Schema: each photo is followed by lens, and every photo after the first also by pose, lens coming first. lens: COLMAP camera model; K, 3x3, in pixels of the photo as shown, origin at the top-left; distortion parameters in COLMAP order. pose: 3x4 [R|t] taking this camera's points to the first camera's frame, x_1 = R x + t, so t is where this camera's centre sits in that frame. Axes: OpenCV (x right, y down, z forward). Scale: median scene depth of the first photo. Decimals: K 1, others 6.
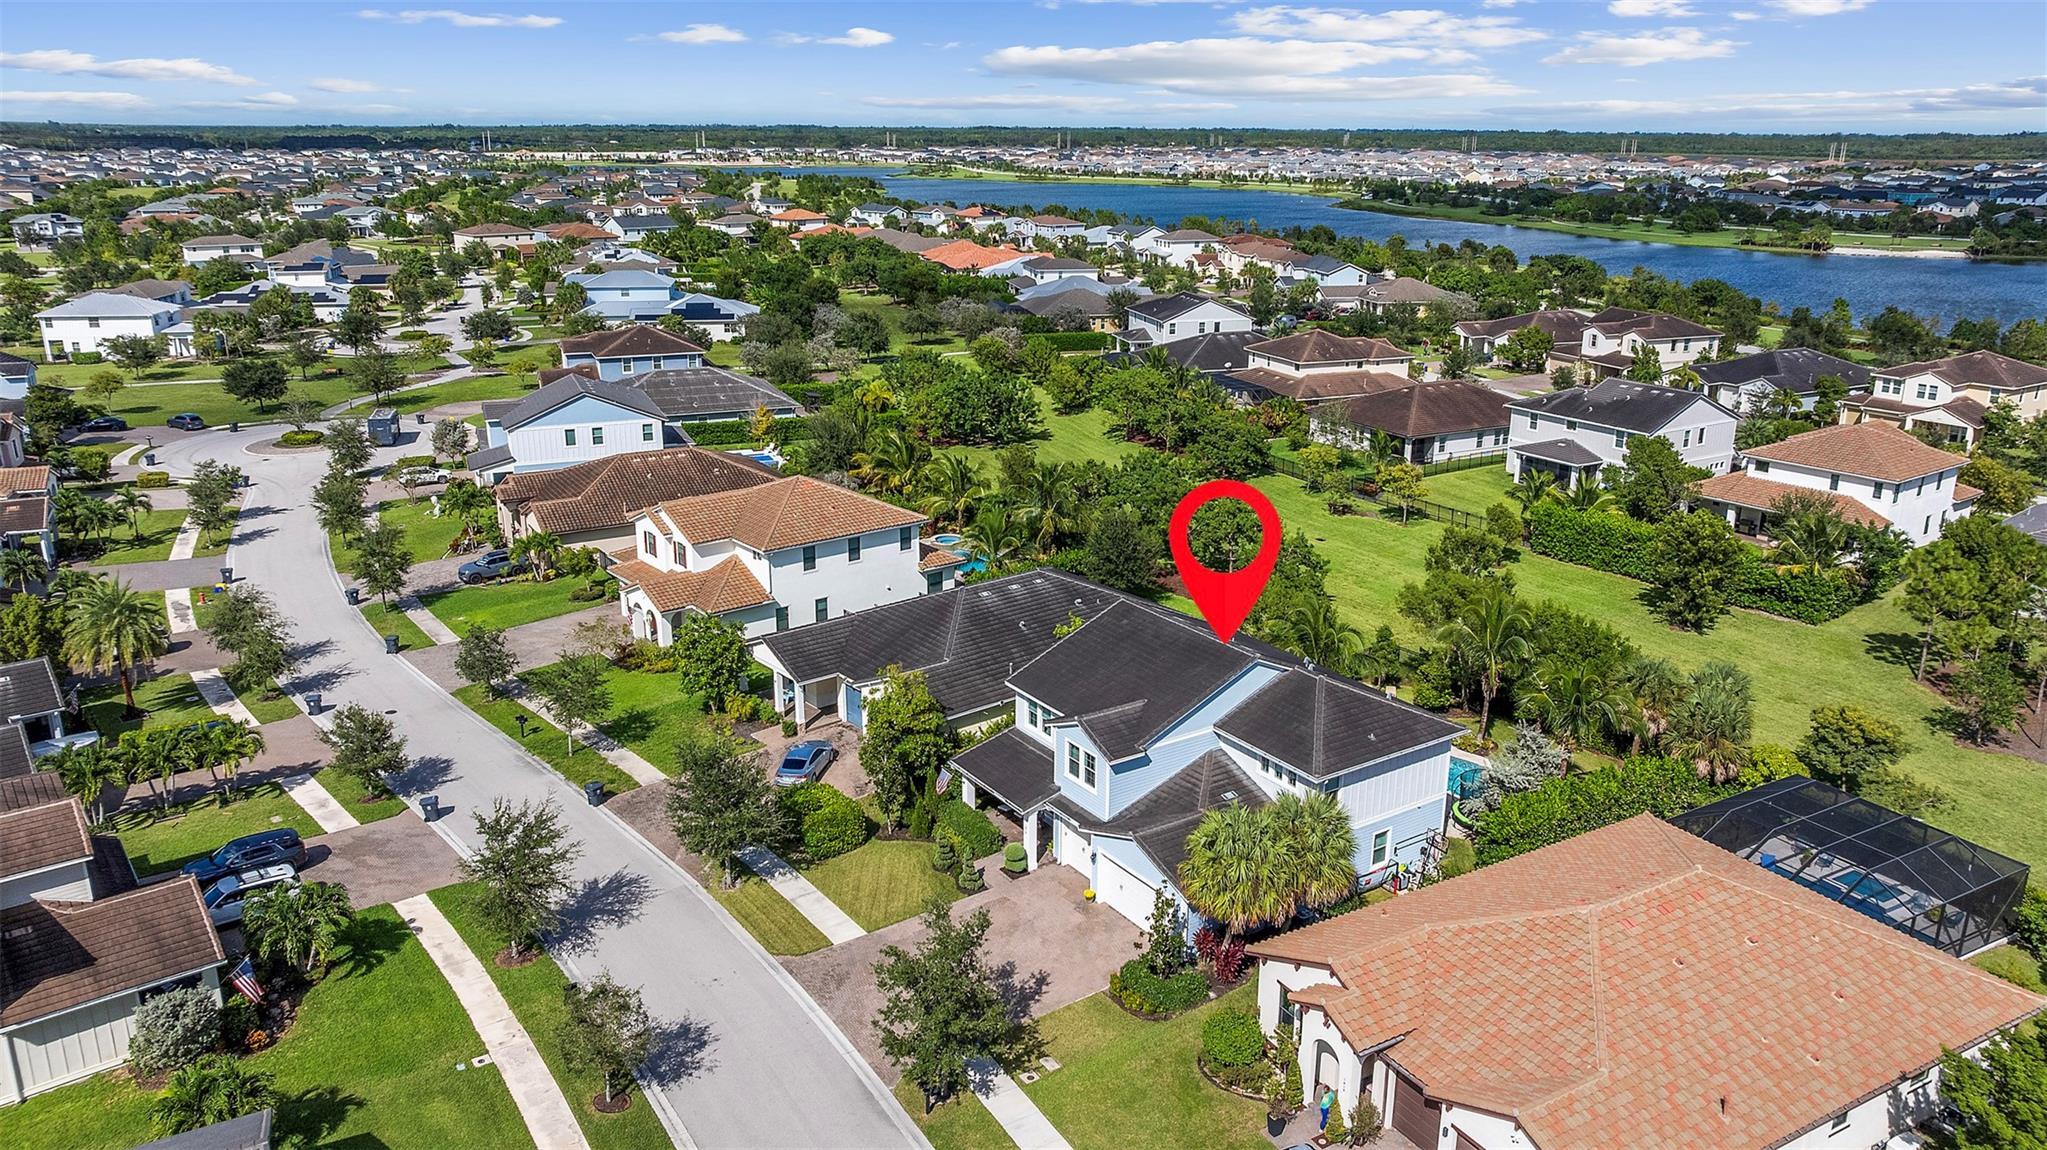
lens RADIAL K [[1451.1, 0, 1034.5], [0, 1451.1, 565.7], [0, 0, 1]] dist [-0.010162, 0.000413]
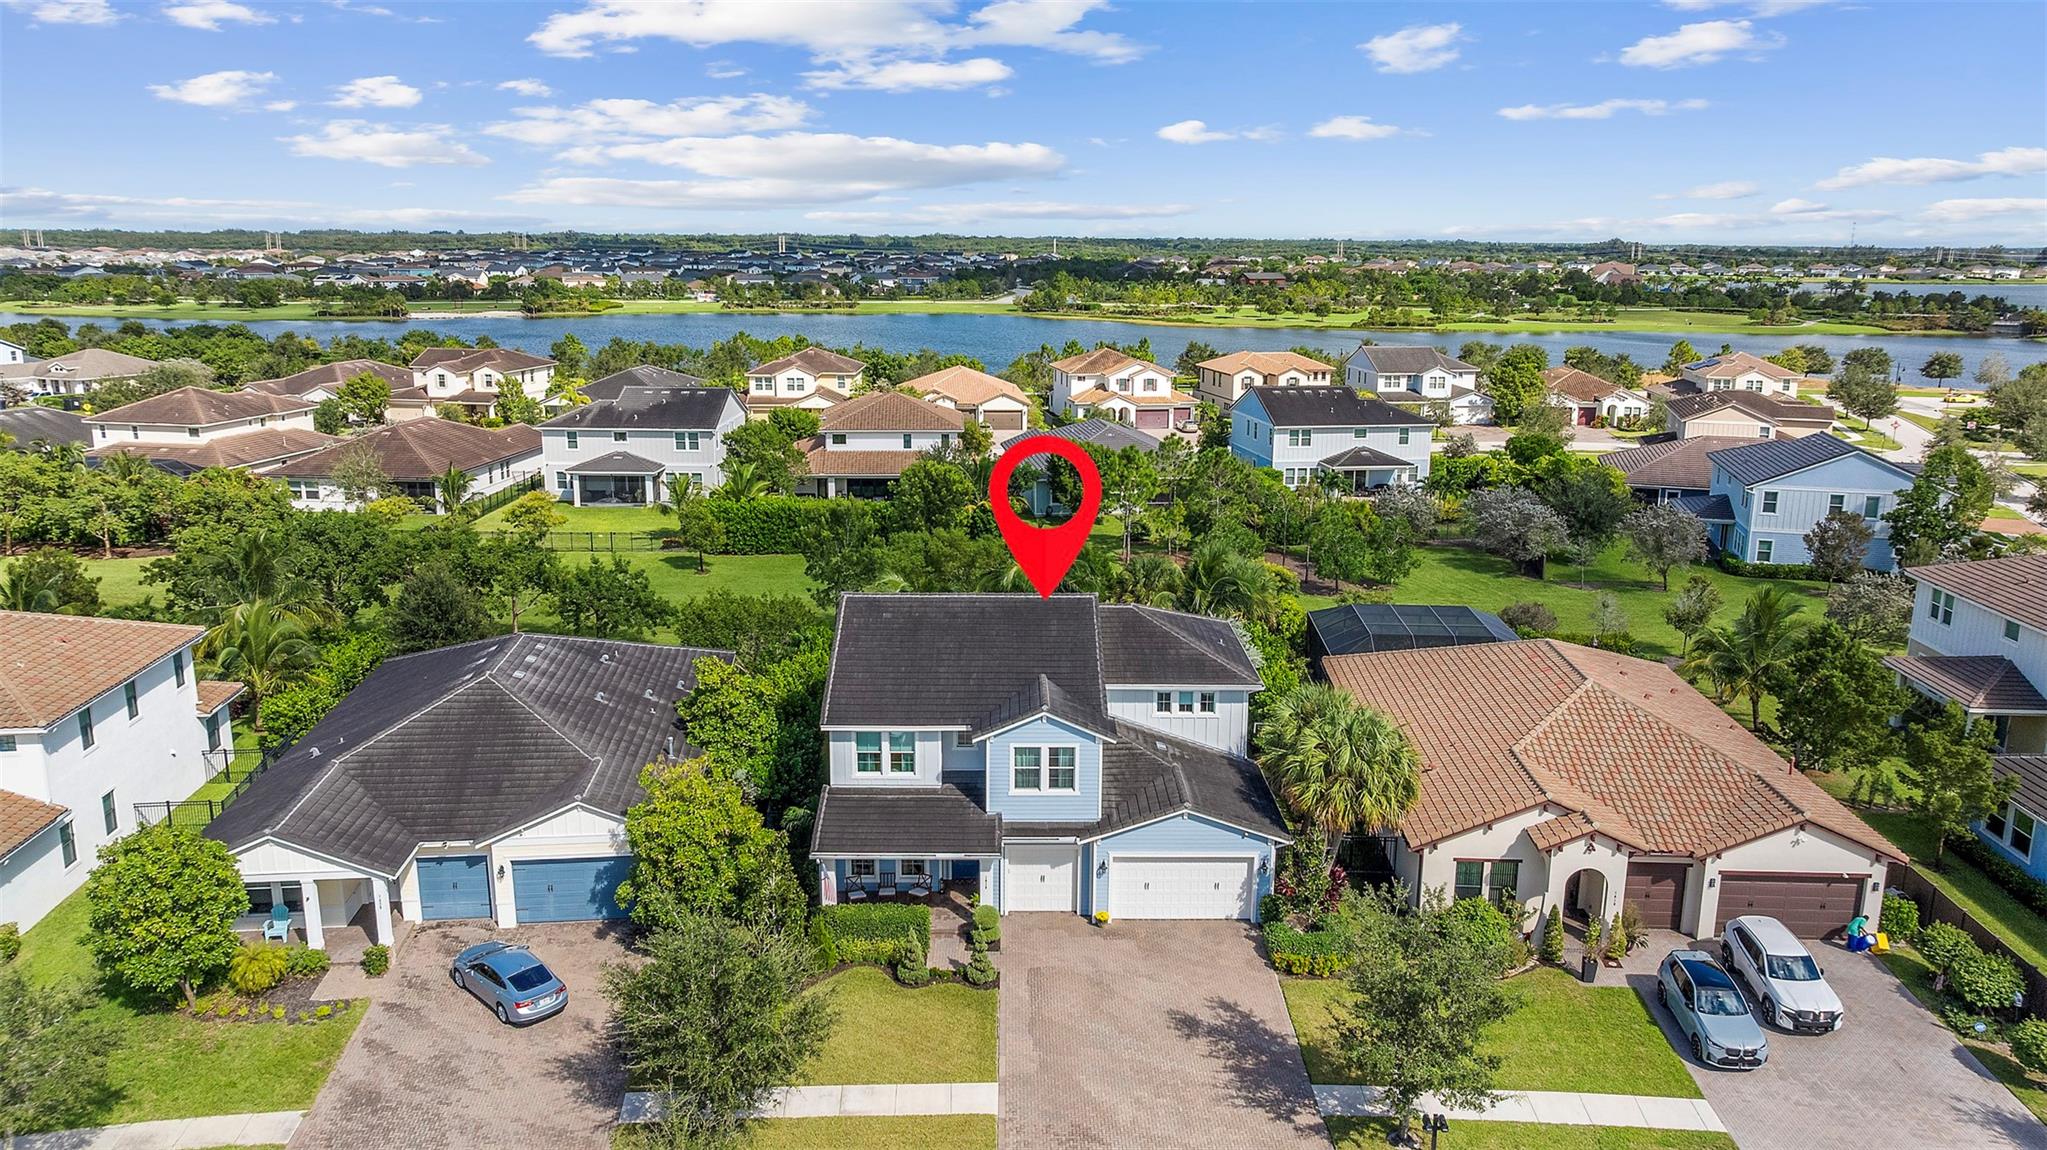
lens RADIAL K [[1466.0, 0, 1035.8], [0, 1466.0, 561.6], [0, 0, 1]] dist [-0.023798, 0.001302]
pose [[0.544741, -0.183259, 0.818336, -0.314423], [0.238804, 0.969328, 0.058107, -0.009431], [-0.803884, 0.163769, 0.571795, 0.279925]]
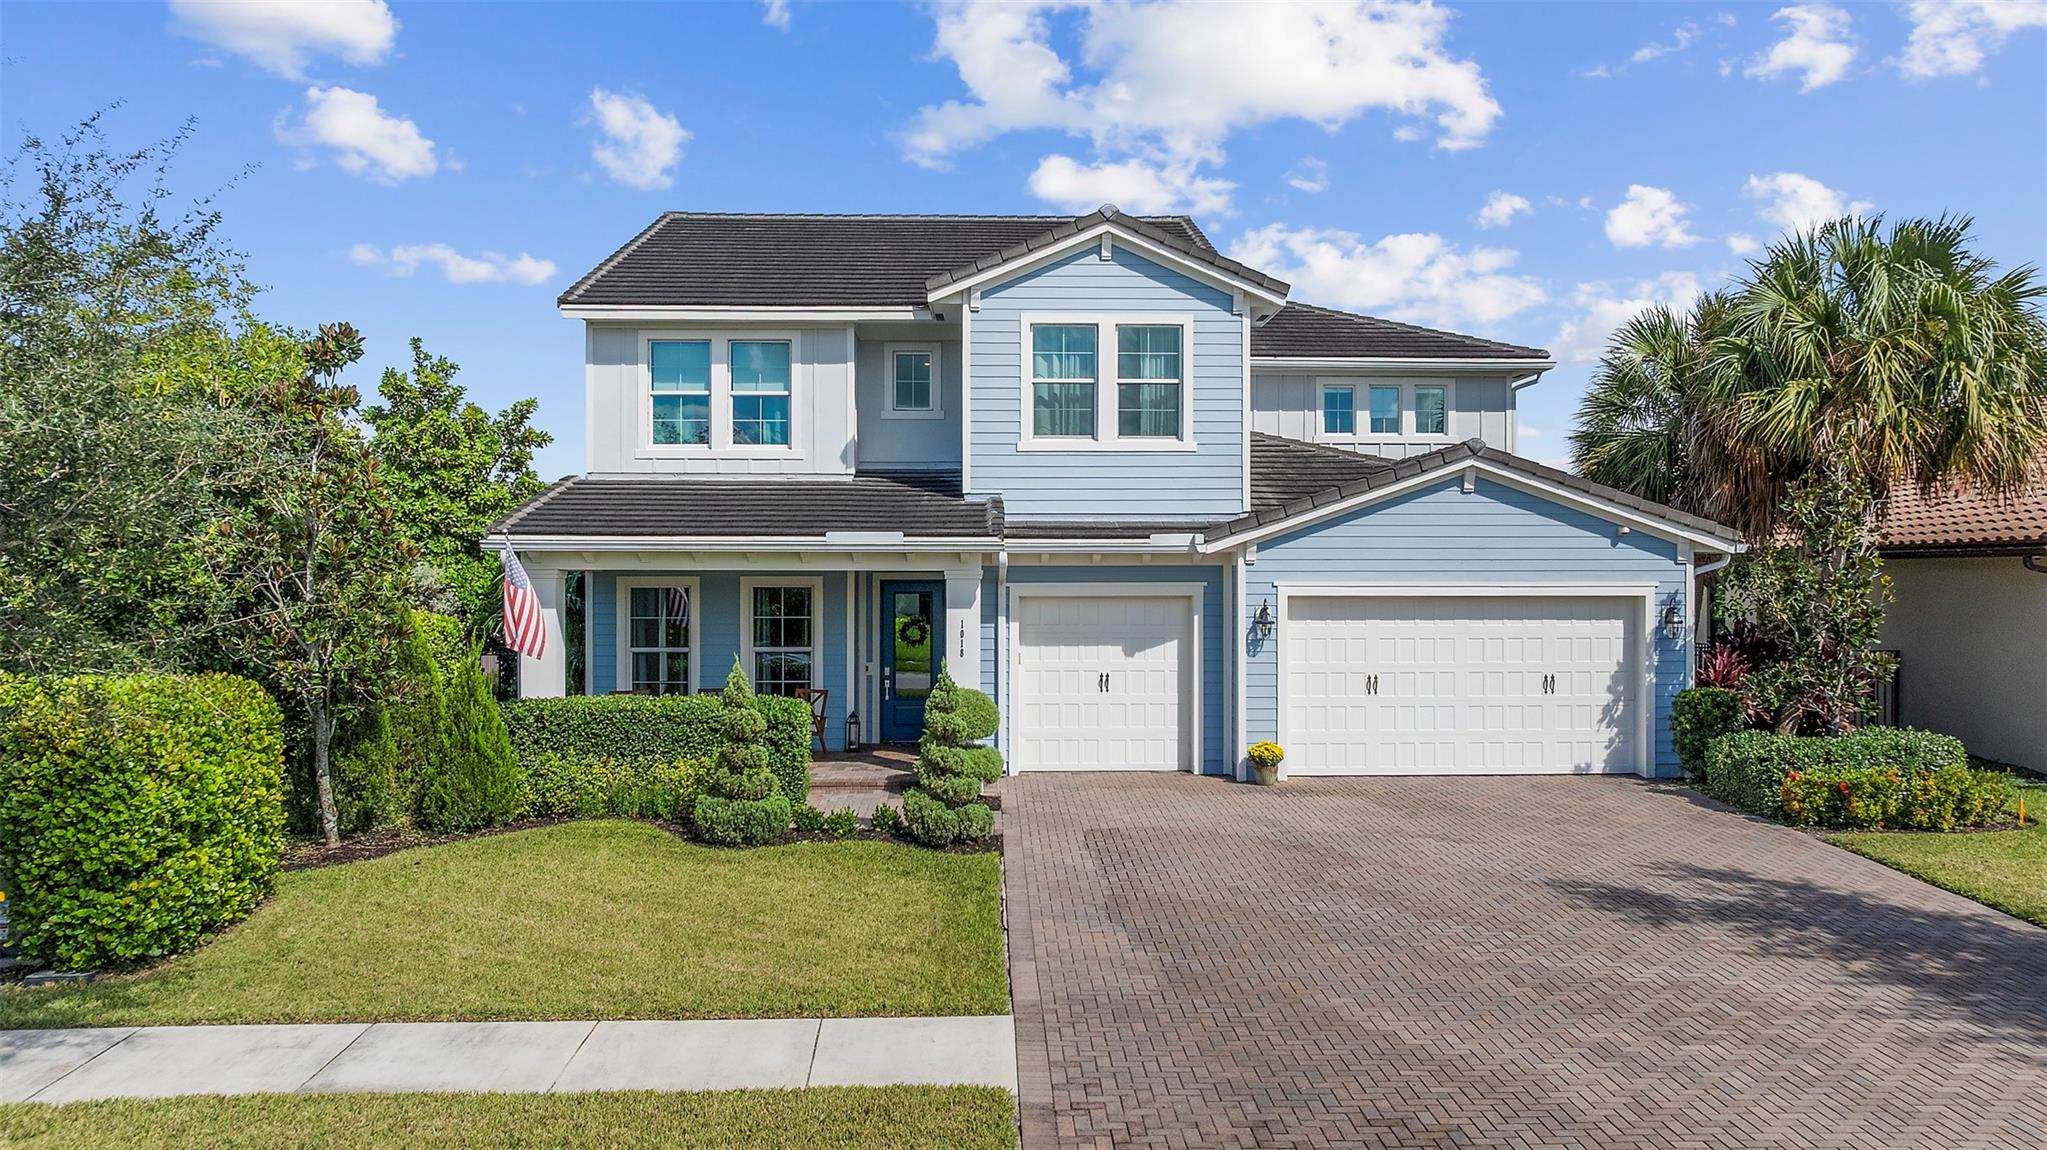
lens RADIAL K [[1490.5, 0, 1034.5], [0, 1490.5, 570.5], [0, 0, 1]] dist [-0.021920, -0.002250]
pose [[0.530748, -0.003366, 0.847523, -0.131729], [0.248827, 0.956543, -0.152025, 0.117004], [-0.810180, 0.291573, 0.508521, 0.452269]]
